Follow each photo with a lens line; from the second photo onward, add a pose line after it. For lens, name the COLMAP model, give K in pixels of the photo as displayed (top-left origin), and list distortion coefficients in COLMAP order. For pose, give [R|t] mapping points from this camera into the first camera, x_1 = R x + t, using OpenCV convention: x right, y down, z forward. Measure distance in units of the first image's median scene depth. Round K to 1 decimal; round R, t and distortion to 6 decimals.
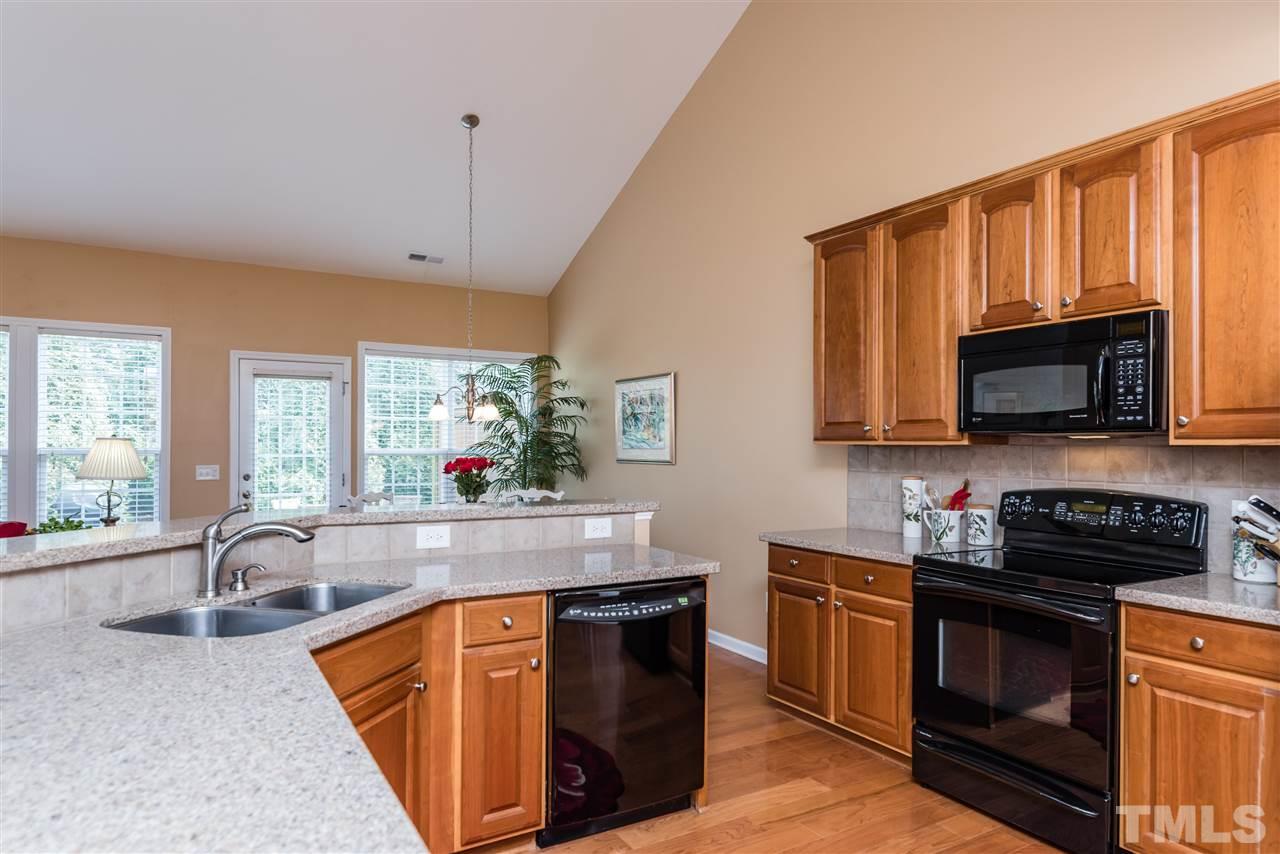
lens RADIAL K [[775.6, 0, 651.9], [0, 775.6, 442.4], [0, 0, 1]] dist [-0.000099, 0.001315]
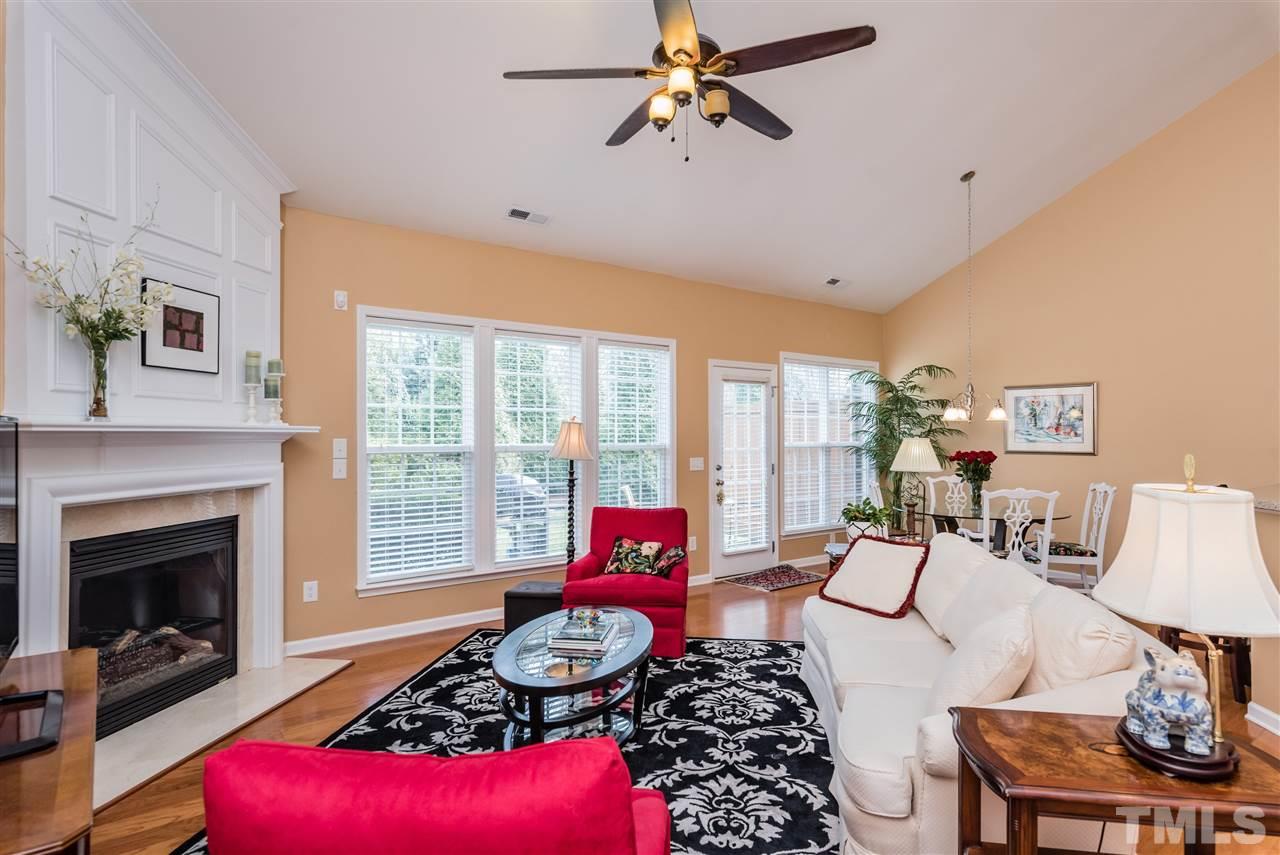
lens RADIAL K [[633.7, 0, 658.9], [0, 633.7, 429.3], [0, 0, 1]] dist [-0.017475, 0.001448]
pose [[0.997121, -0.001105, 0.075817, -0.724652], [0.001220, 0.999998, -0.001474, -0.012452], [-0.075815, 0.001562, 0.997121, 0.059450]]
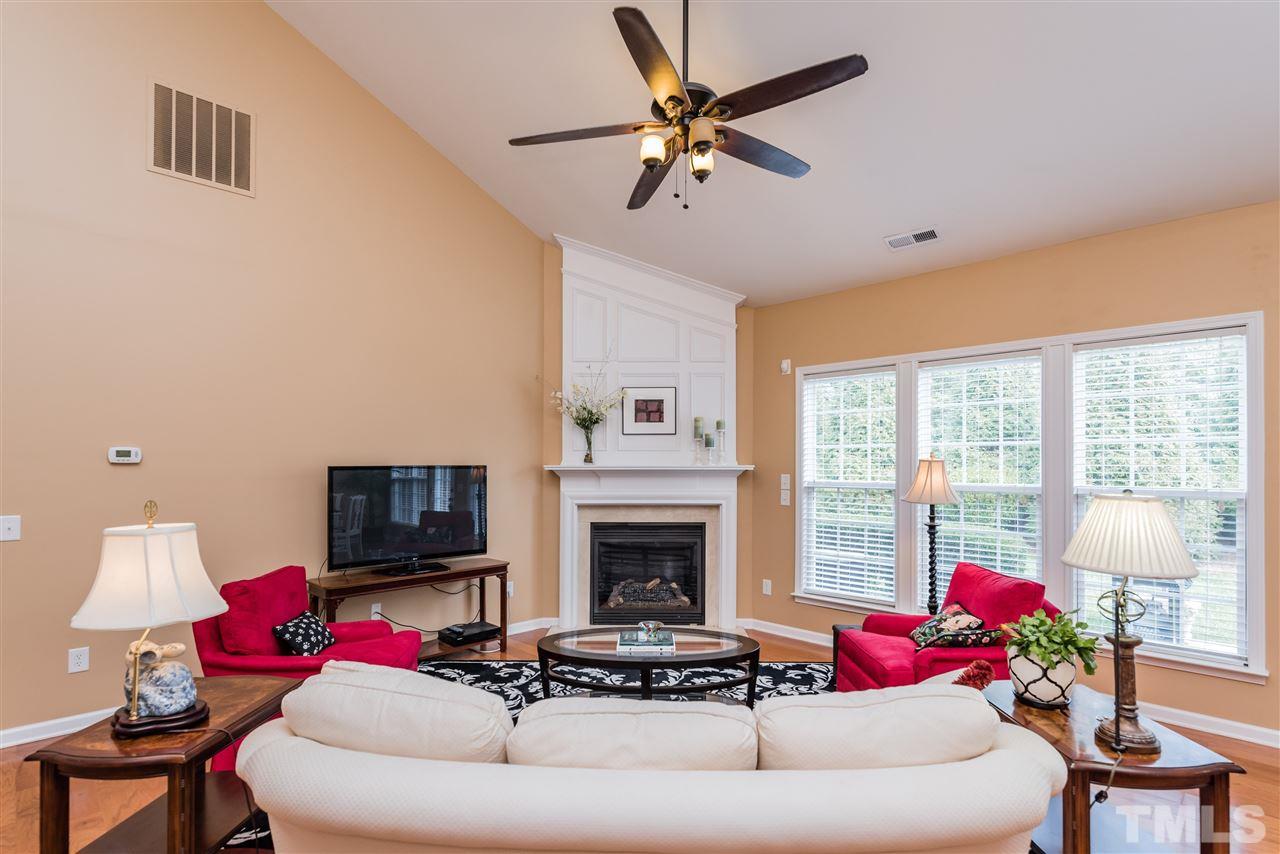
lens RADIAL K [[633.7, 0, 612.6], [0, 633.7, 459.6], [0, 0, 1]] dist [-0.017475, 0.001448]
pose [[0.197703, -0.008772, -0.980223, -0.210054], [0.004139, 0.999959, -0.008114, -0.018012], [0.980253, -0.002453, 0.197731, 0.352344]]
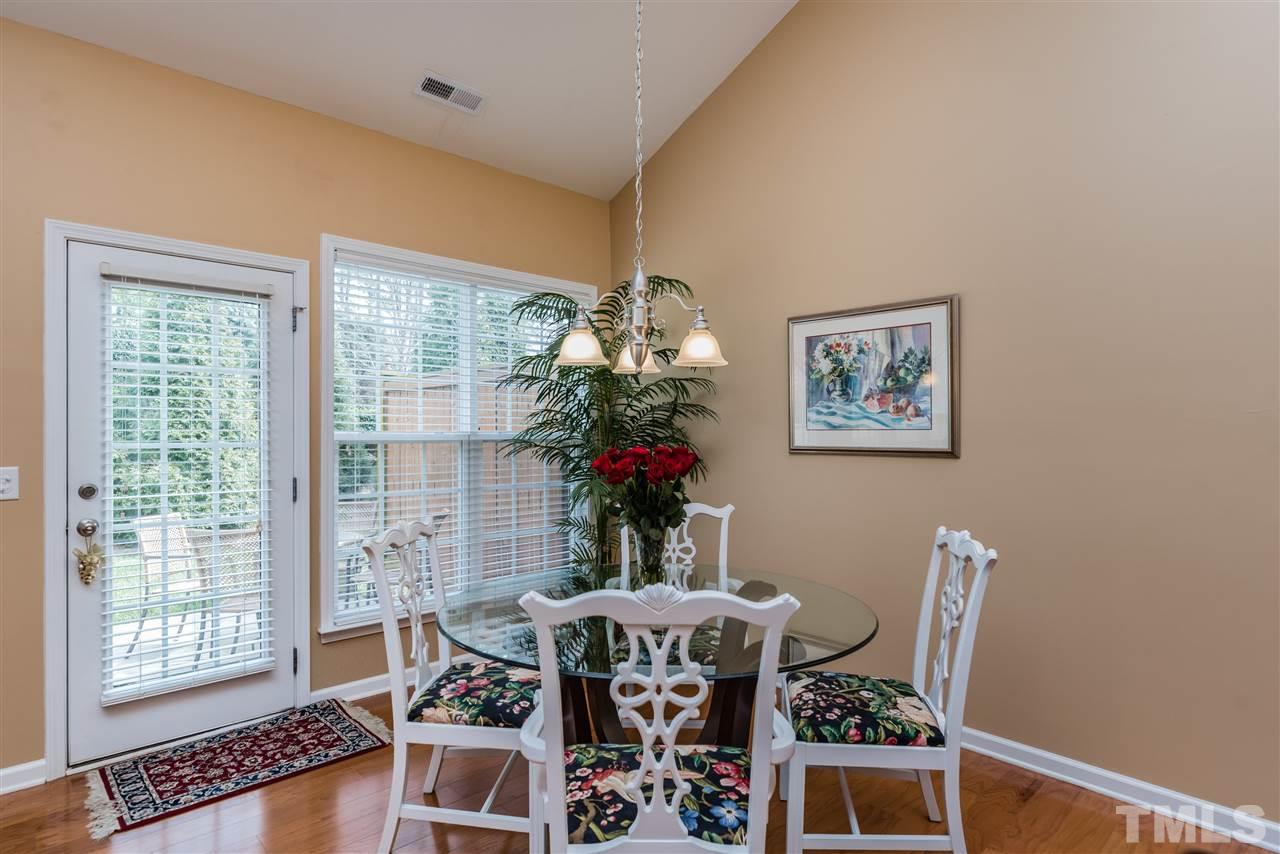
lens RADIAL K [[671.8, 0, 640.4], [0, 671.8, 432.7], [0, 0, 1]] dist [-0.005406, 0.002032]
pose [[0.977160, -0.003378, 0.212477, -0.296376], [0.002627, 0.999989, 0.003813, 0.008561], [-0.212487, -0.003168, 0.977159, 0.561121]]
